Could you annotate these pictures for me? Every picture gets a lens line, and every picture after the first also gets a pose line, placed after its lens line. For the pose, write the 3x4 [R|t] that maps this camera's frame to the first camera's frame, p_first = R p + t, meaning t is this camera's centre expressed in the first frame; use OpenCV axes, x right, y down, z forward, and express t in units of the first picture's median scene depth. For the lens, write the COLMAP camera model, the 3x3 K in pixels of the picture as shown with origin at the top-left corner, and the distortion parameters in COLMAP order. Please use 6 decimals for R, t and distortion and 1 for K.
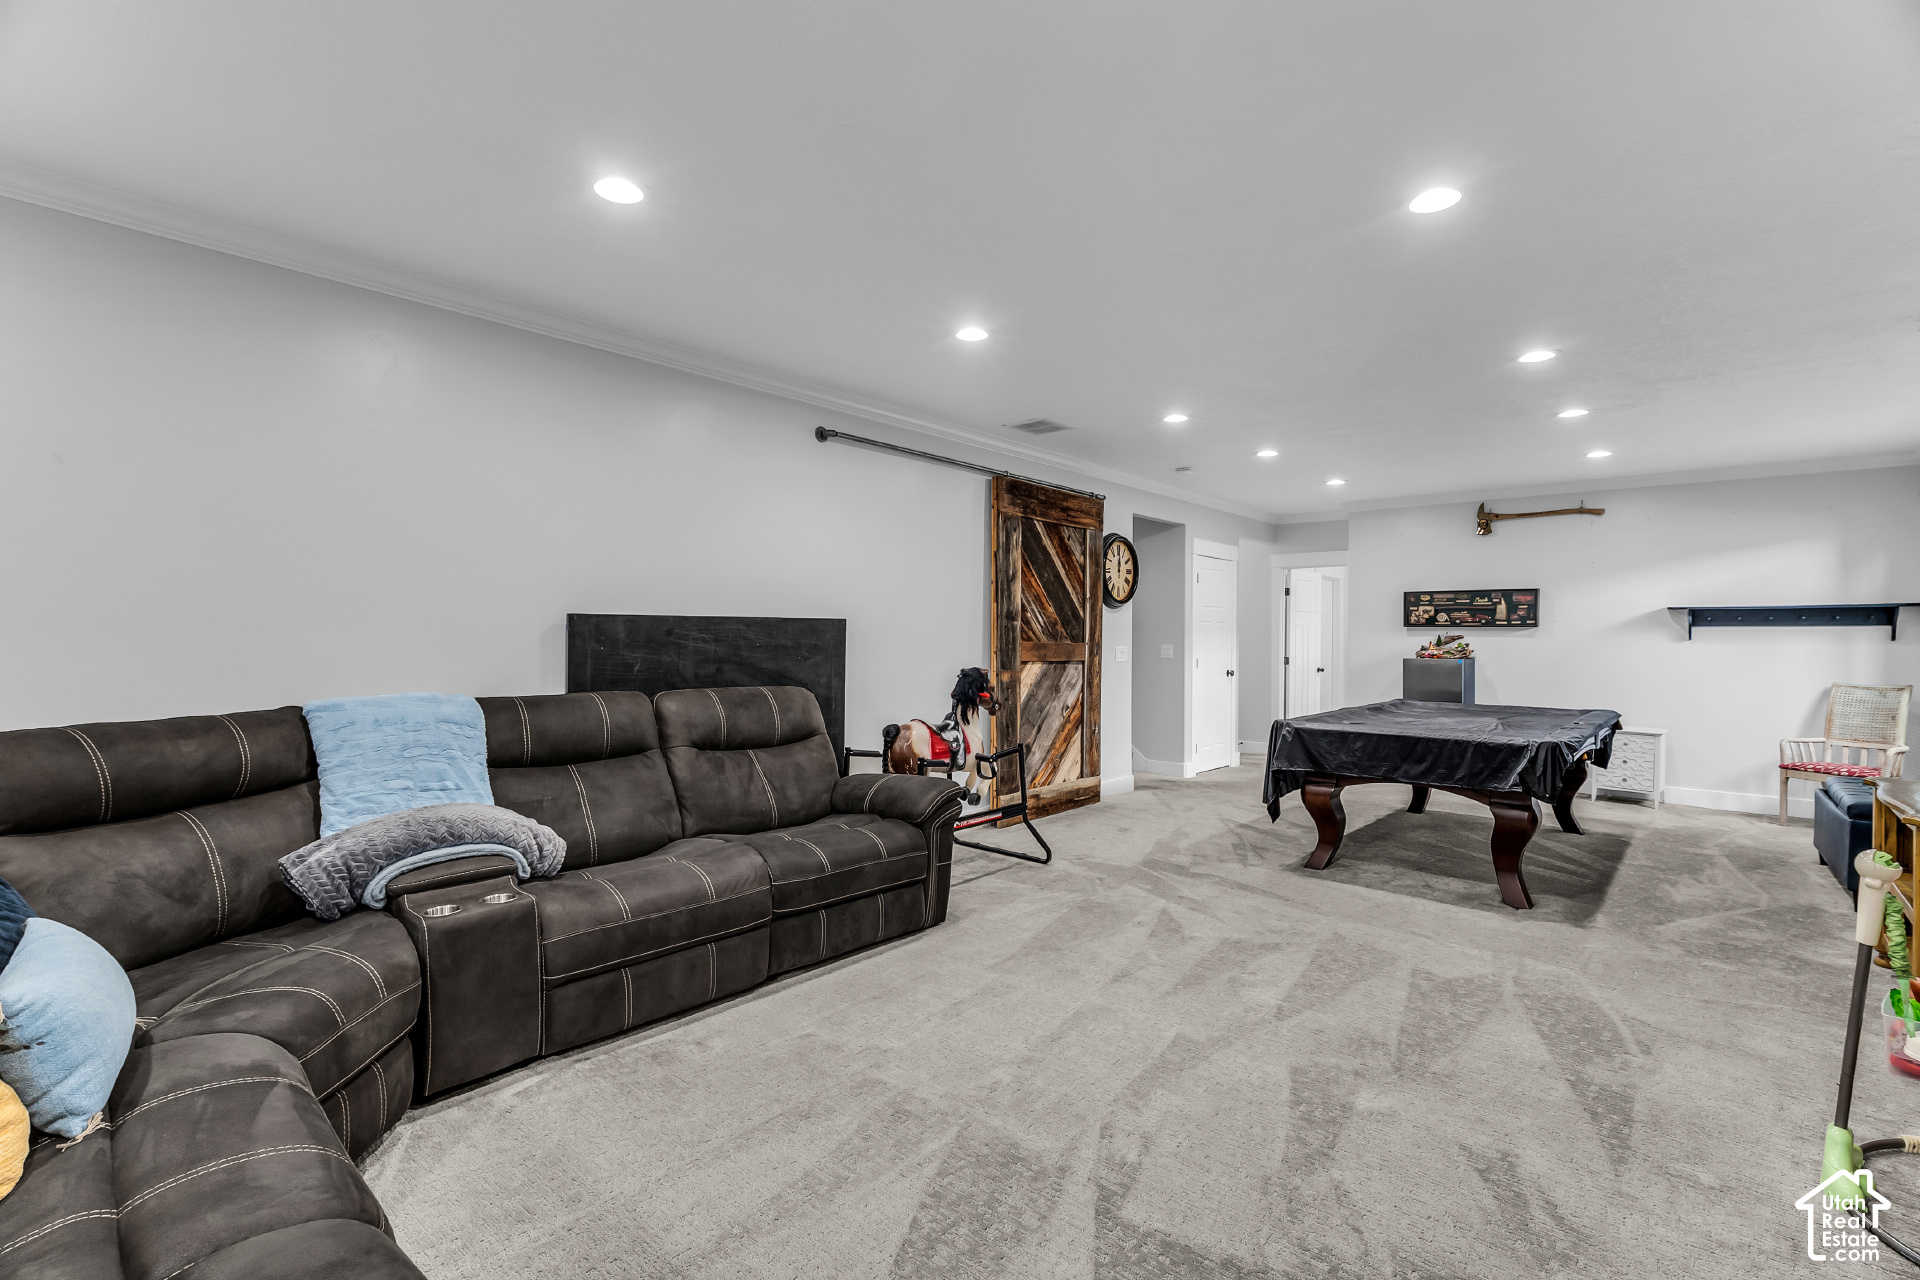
lens RADIAL K [[873.3, 0, 960.0], [0, 873.3, 640.0], [0, 0, 1]] dist [-0.007242, 0.000405]
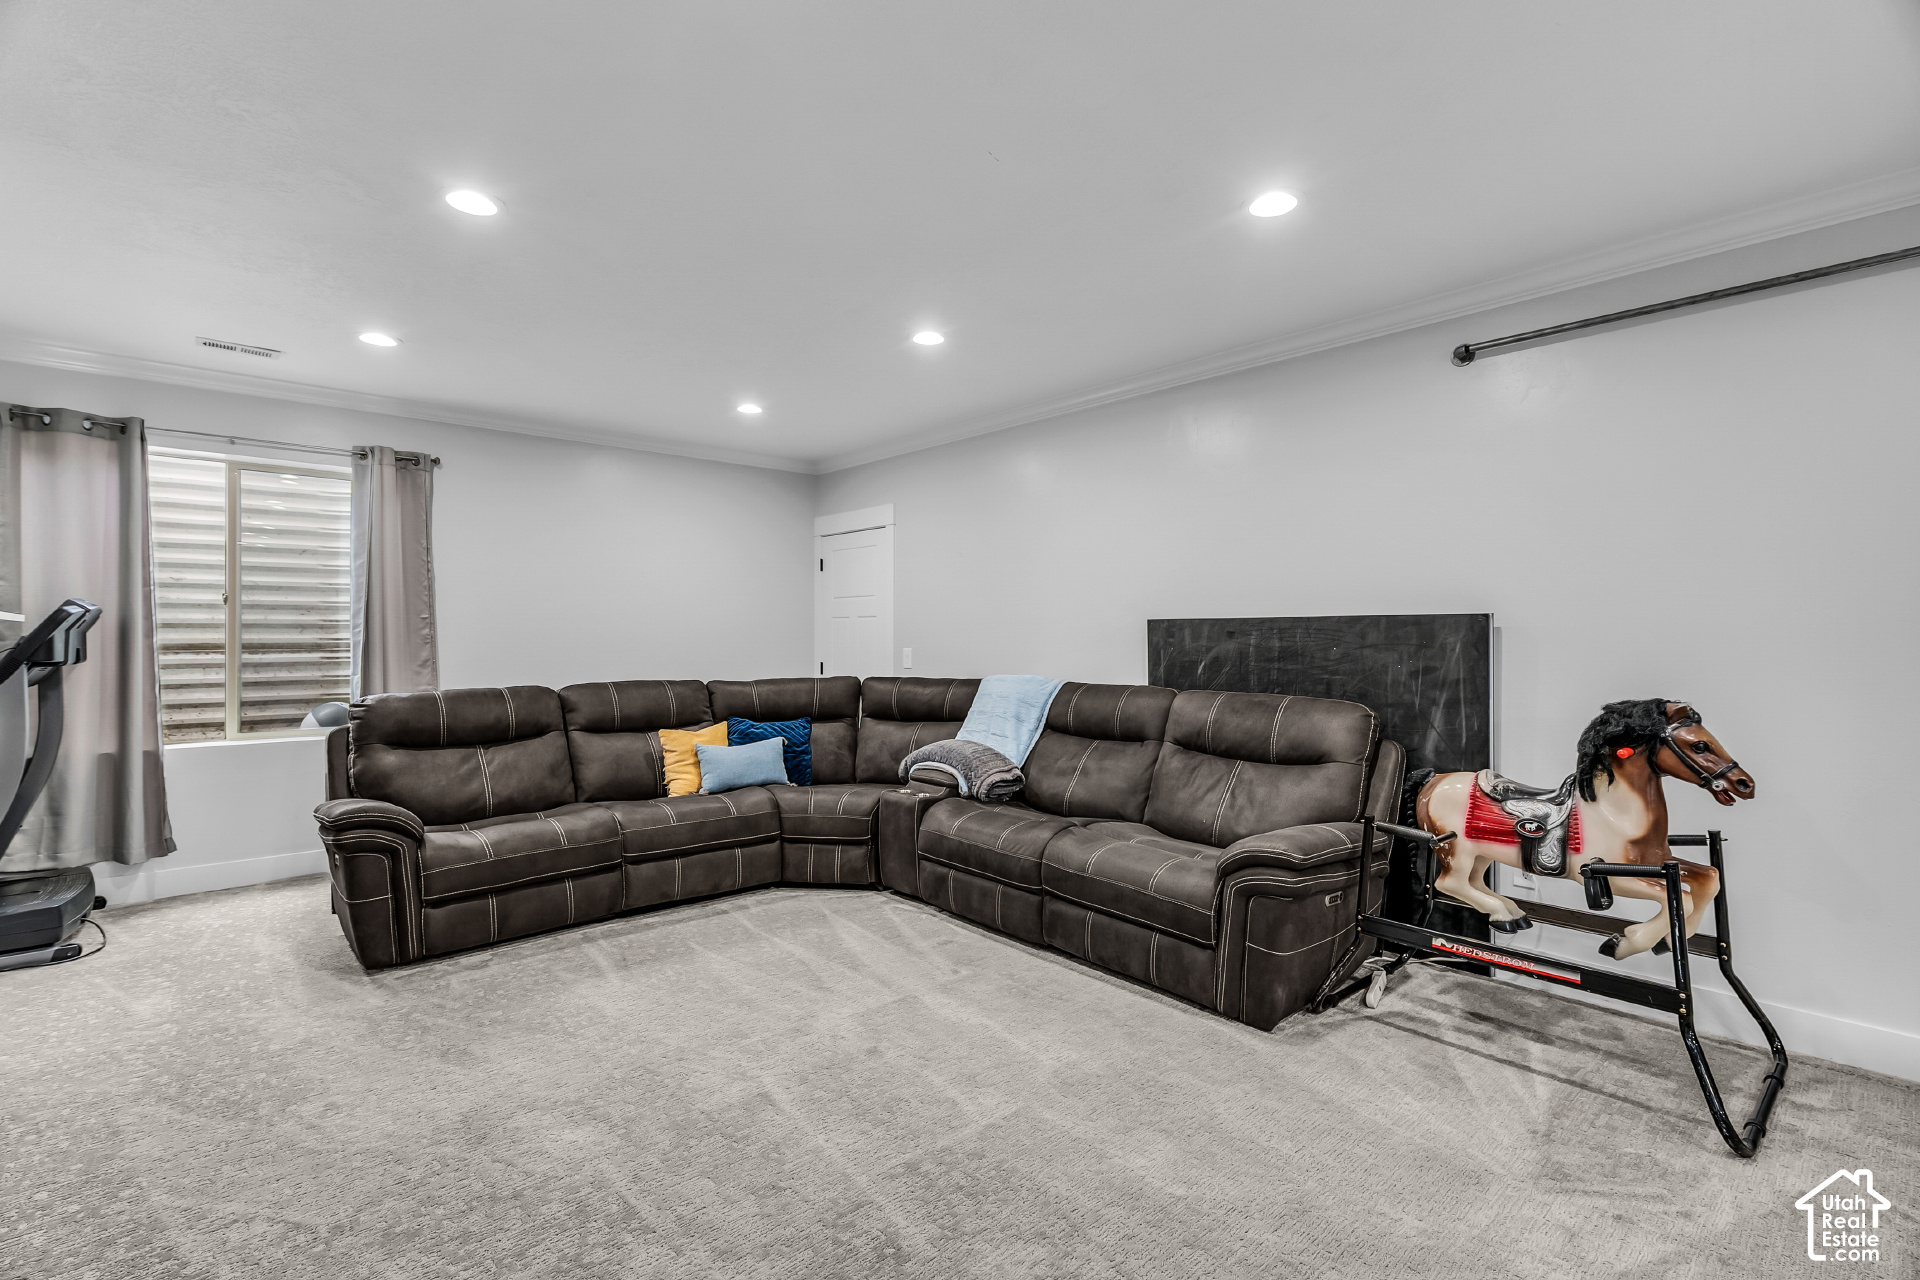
lens RADIAL K [[873.3, 0, 960.0], [0, 873.3, 640.0], [0, 0, 1]] dist [-0.007242, 0.000405]
pose [[-0.121385, -0.003696, -0.992599, 0.761013], [-0.009599, 0.999951, -0.002549, 0.003348], [0.992559, 0.009218, -0.121415, 0.868488]]
